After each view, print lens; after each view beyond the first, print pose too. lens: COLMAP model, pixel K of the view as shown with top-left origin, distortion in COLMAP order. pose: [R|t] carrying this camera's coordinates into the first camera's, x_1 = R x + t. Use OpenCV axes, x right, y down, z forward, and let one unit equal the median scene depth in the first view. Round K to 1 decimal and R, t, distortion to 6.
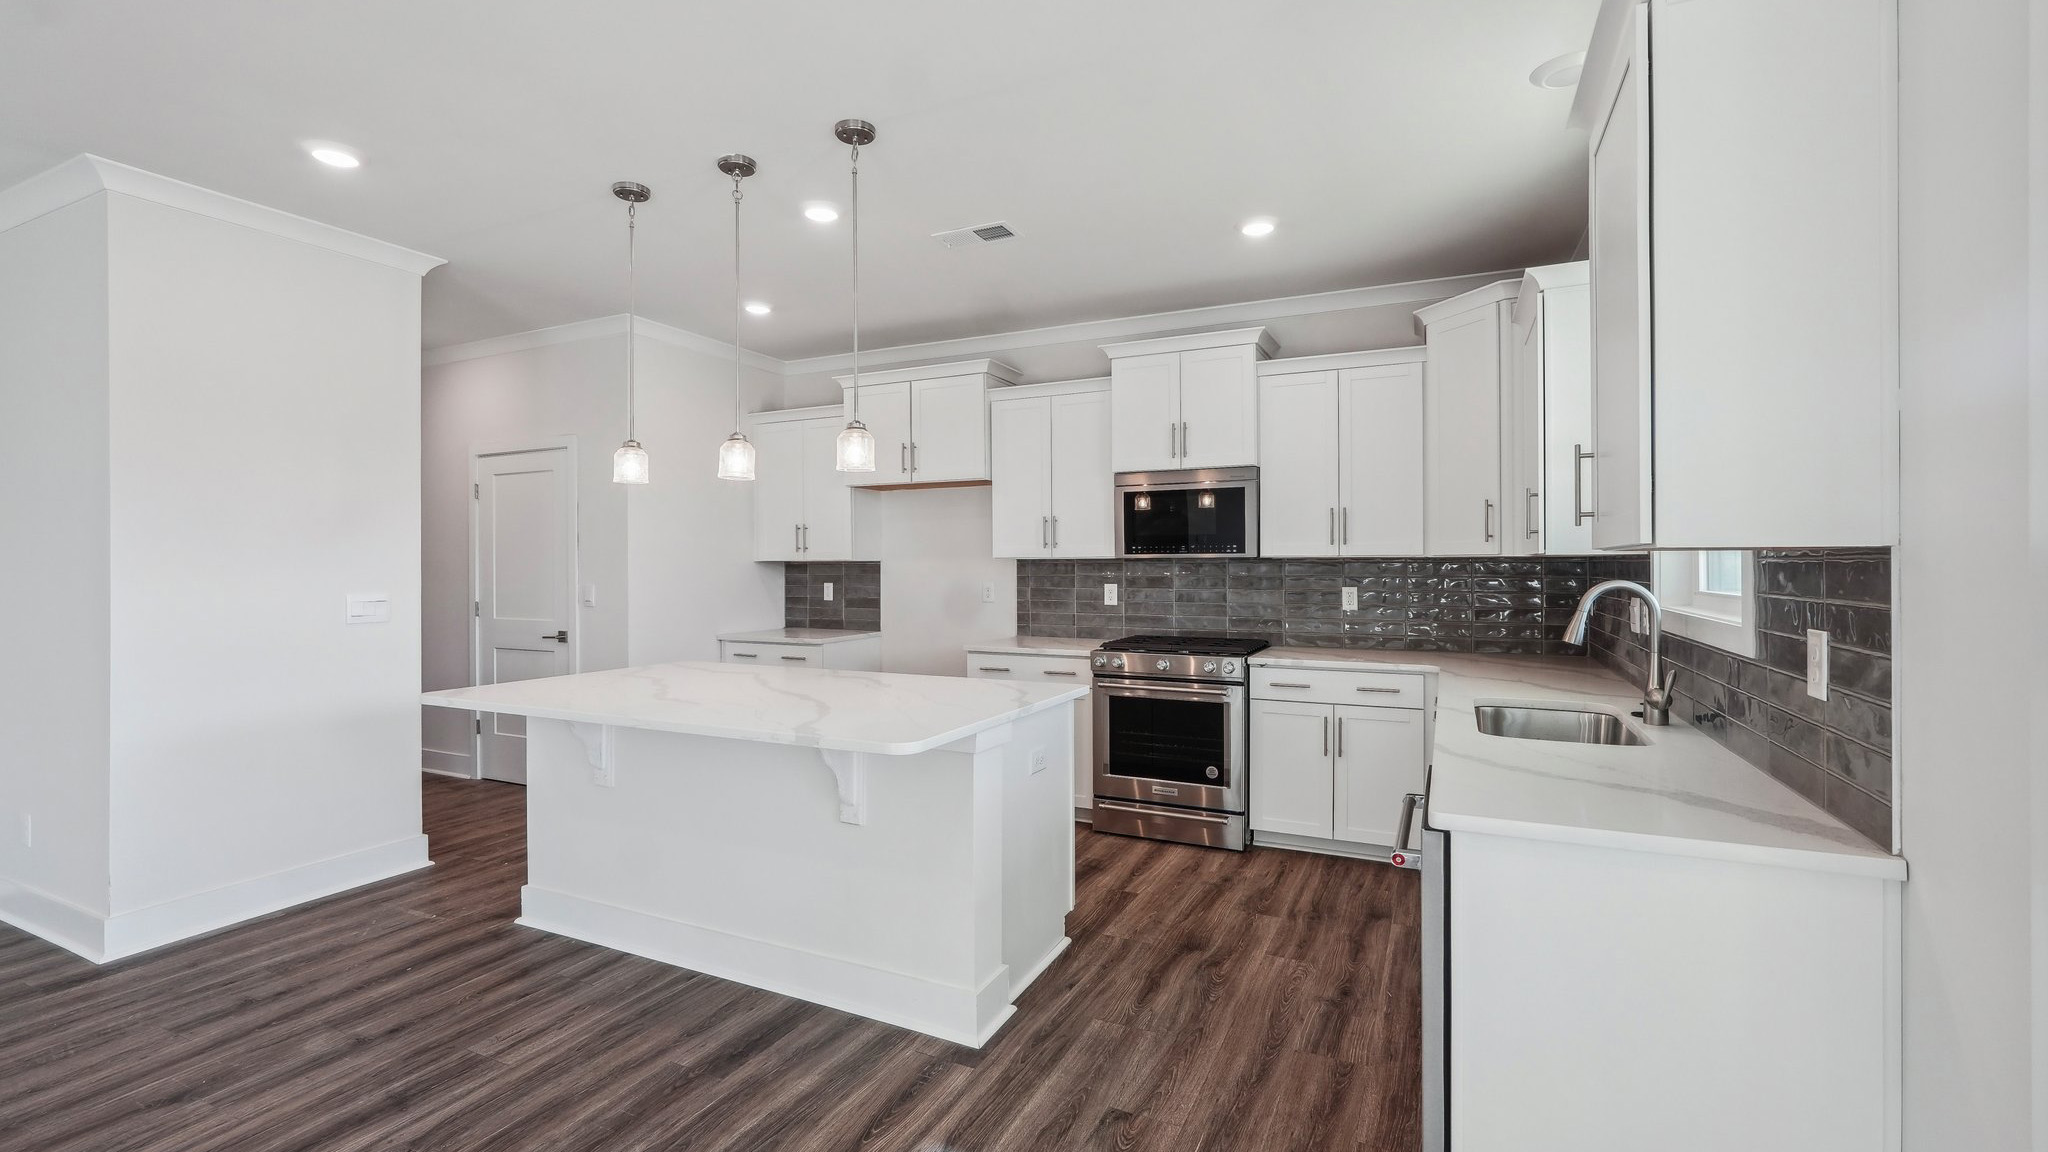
lens RADIAL K [[875.0, 0, 1024.0], [0, 875.0, 576.0], [0, 0, 1]] dist [0.001360, -0.000122]
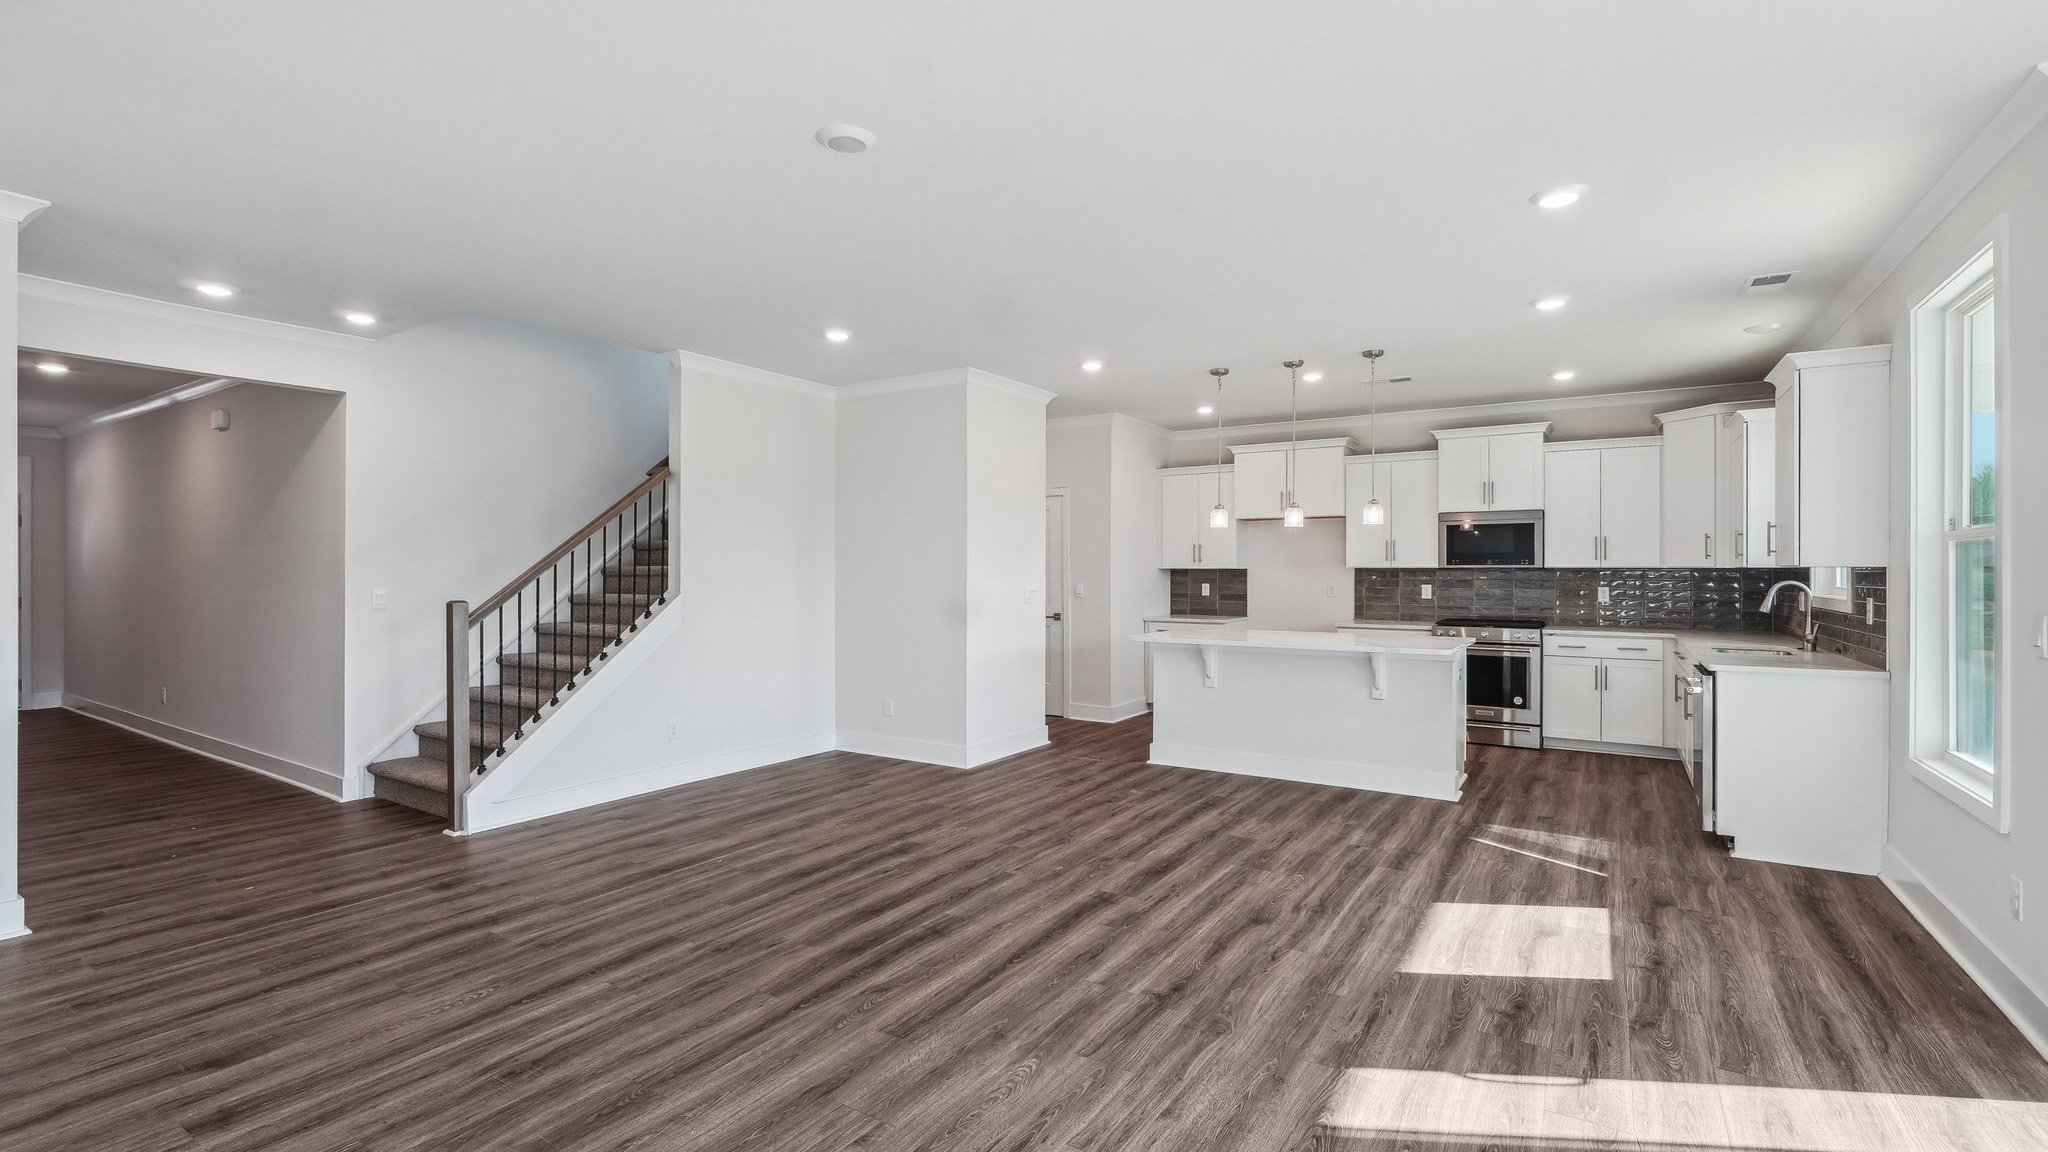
lens RADIAL K [[888.3, 0, 1034.0], [0, 888.3, 589.3], [0, 0, 1]] dist [-0.004736, -0.000123]
pose [[0.993183, 0.005720, -0.116427, -0.452066], [-0.004782, 0.999954, 0.008334, 0.008584], [0.116469, -0.007721, 0.993164, -0.683567]]
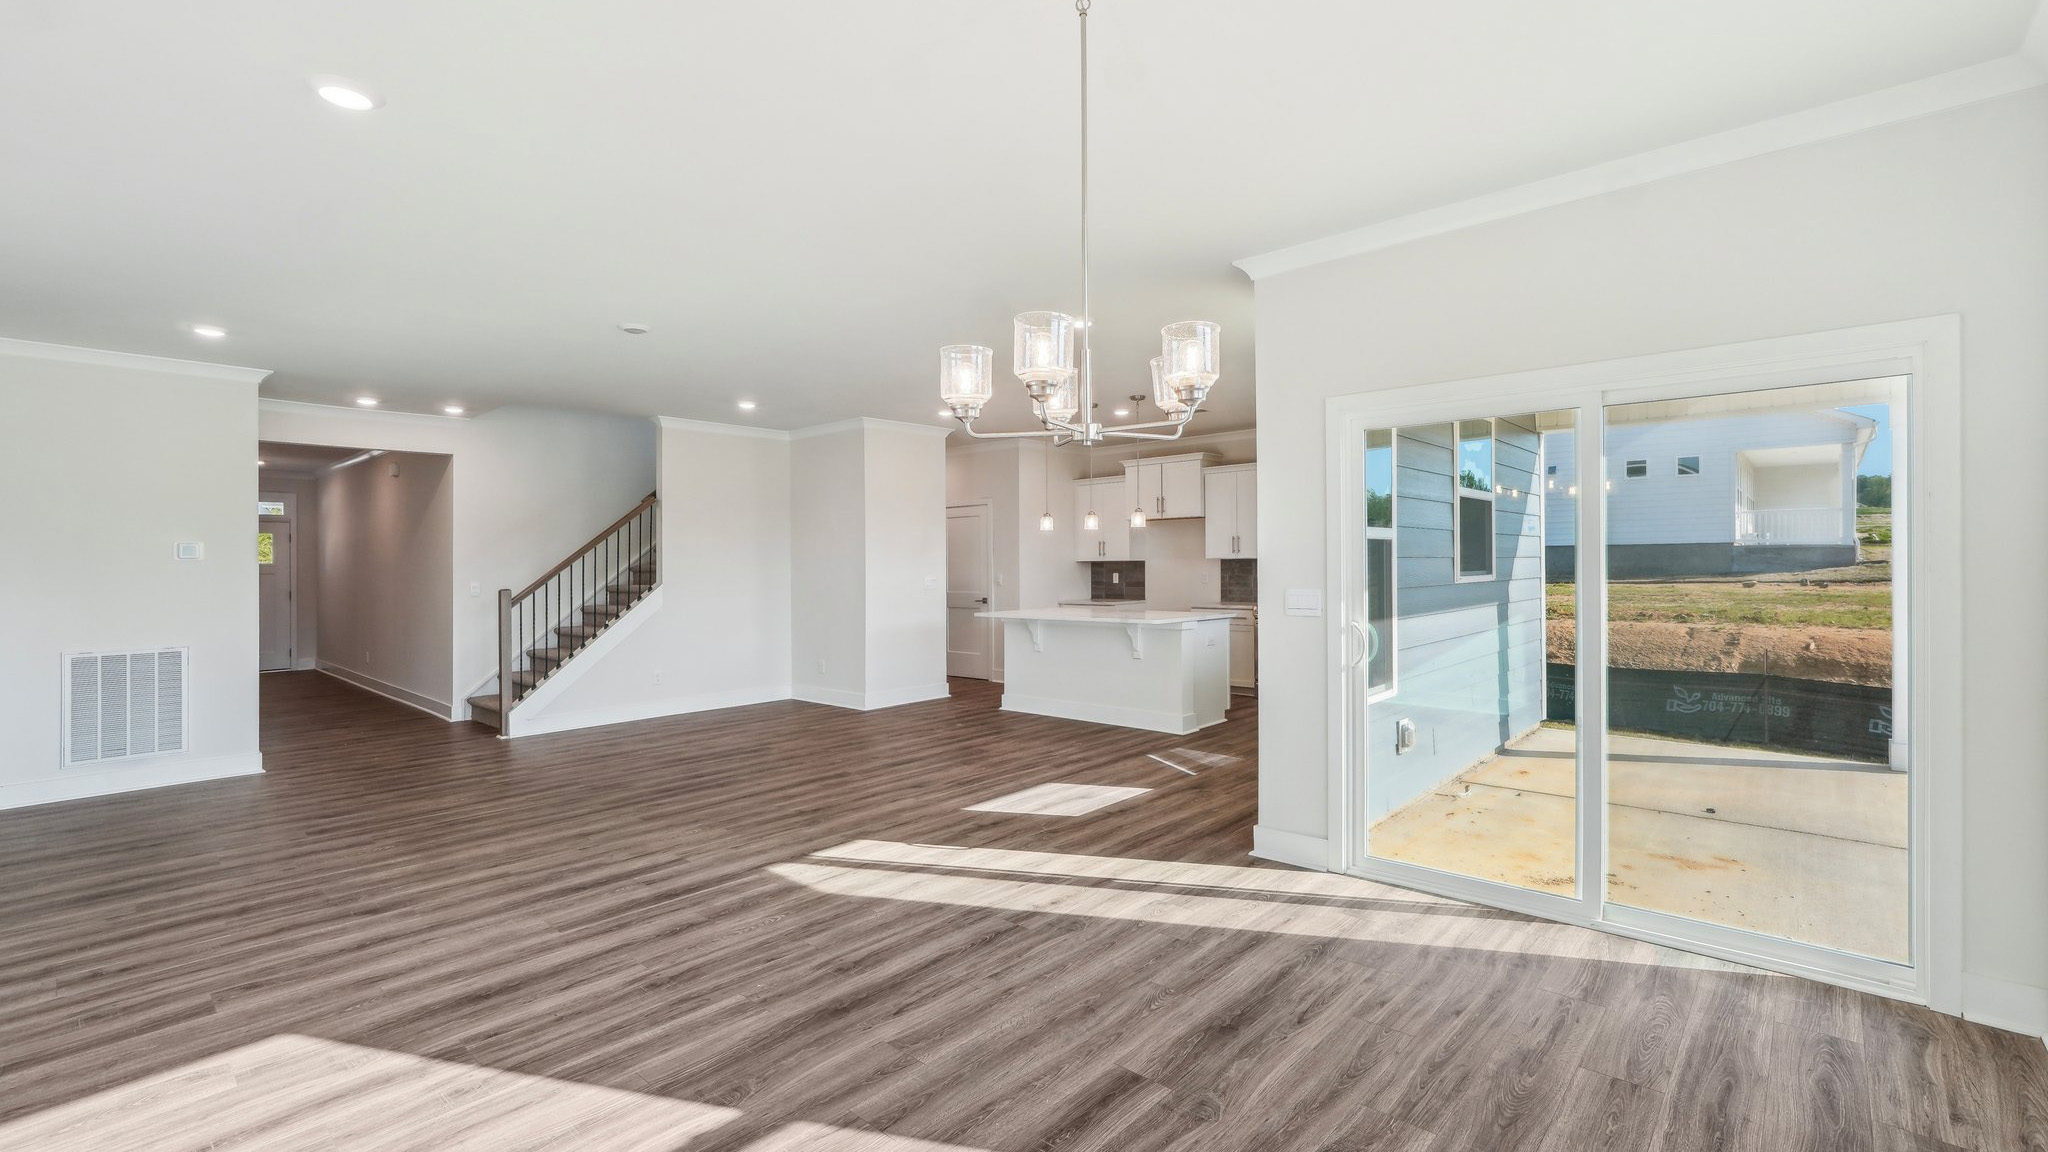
lens RADIAL K [[866.2, 0, 1033.2], [0, 866.2, 570.1], [0, 0, 1]] dist [-0.001852, -0.000041]
pose [[0.960204, -0.005620, -0.279244, 0.144174], [0.005100, 0.999984, -0.002590, 0.007014], [0.279254, 0.001063, 0.960217, -0.992409]]
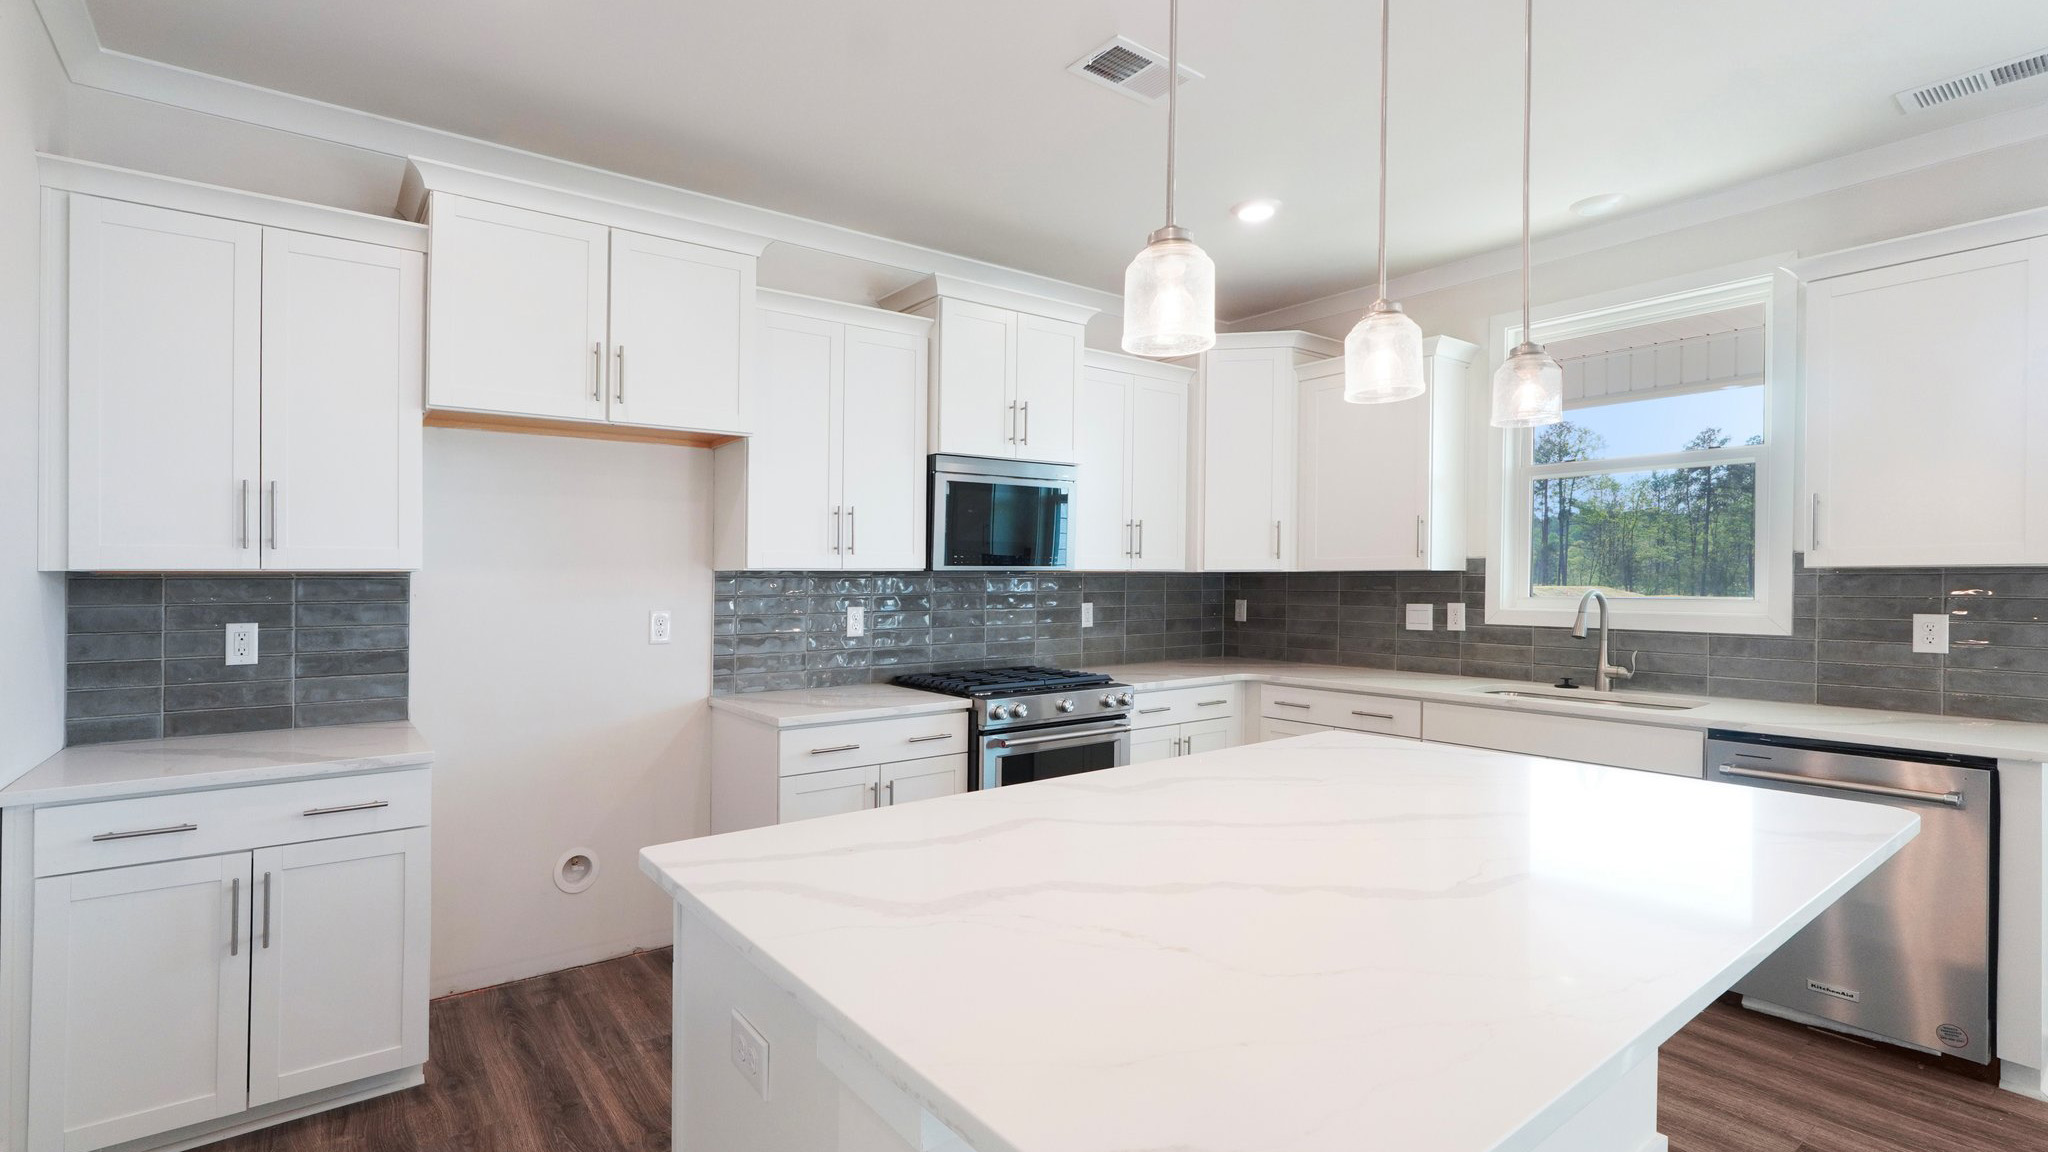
lens RADIAL K [[952.4, 0, 952.2], [0, 952.4, 583.4], [0, 0, 1]] dist [-0.002726, -0.000254]
pose [[0.489584, -0.003519, 0.871949, -0.613812], [0.012706, 0.999914, -0.003099, -0.007413], [-0.871864, 0.012596, 0.489587, 0.639994]]
